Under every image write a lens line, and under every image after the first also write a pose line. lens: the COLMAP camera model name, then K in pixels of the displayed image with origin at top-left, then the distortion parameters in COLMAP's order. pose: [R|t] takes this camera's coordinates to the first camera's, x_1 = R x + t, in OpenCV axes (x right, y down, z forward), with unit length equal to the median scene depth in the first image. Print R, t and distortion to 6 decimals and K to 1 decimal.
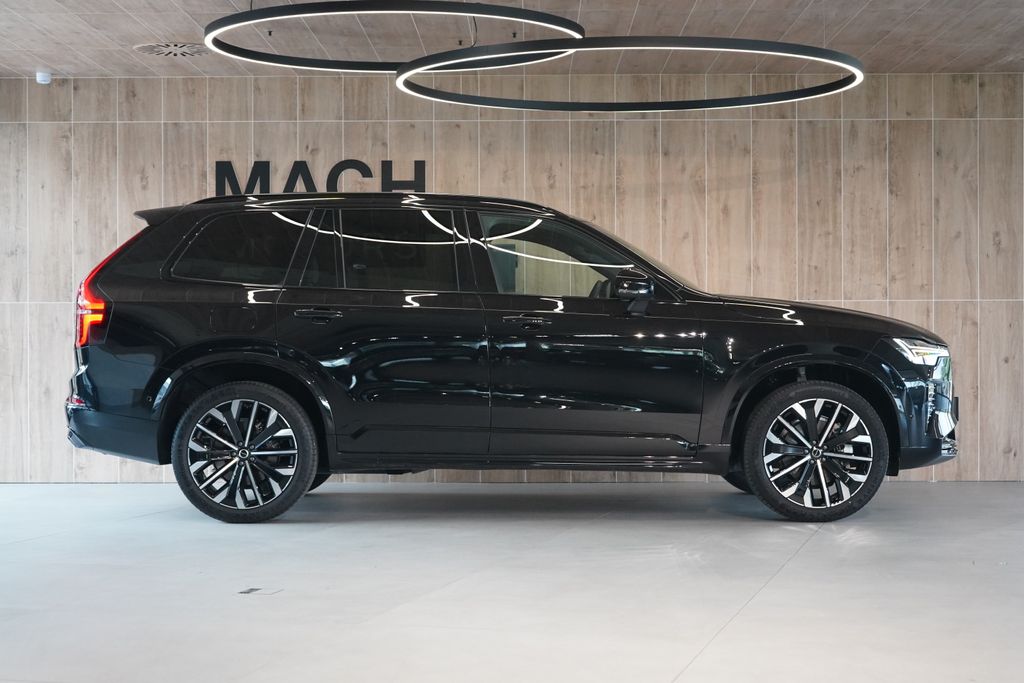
lens RADIAL K [[1886.9, 0, 471.4], [0, 1886.9, 341.4], [0, 0, 1]] dist [-0.045397, -0.038832]
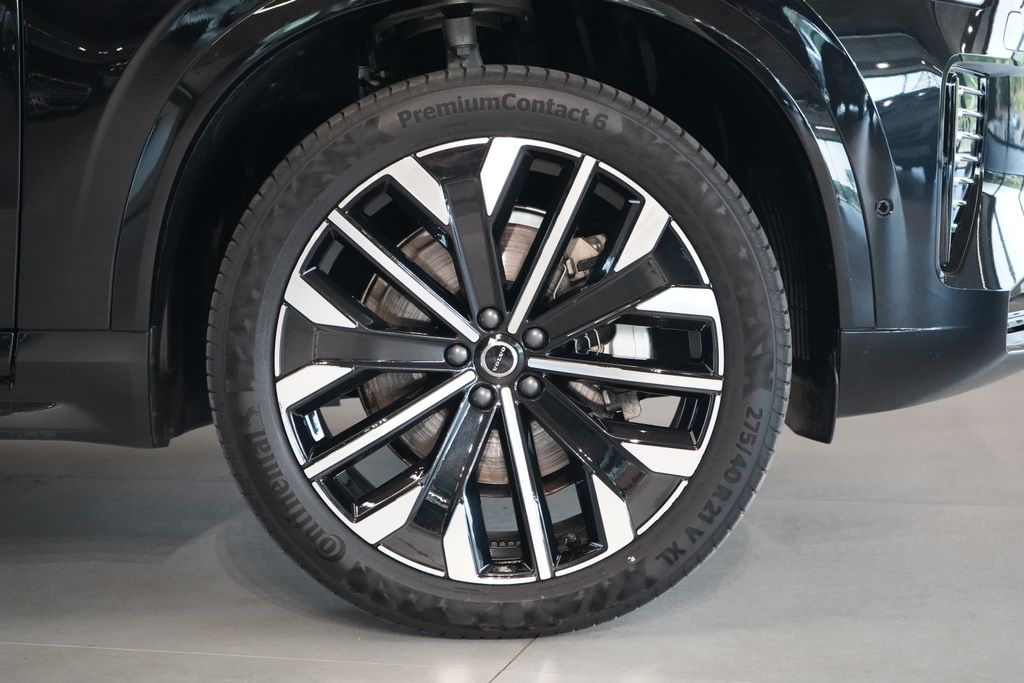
lens RADIAL K [[2078.4, 0, 512.0], [0, 2078.4, 341.5], [0, 0, 1]] dist [-0.046897, -0.079161]
pose [[0.999760, -0.015364, 0.015638, 0.181150], [0.013583, 0.994031, 0.108246, 0.027520], [-0.017208, -0.108008, 0.994001, 0.731749]]
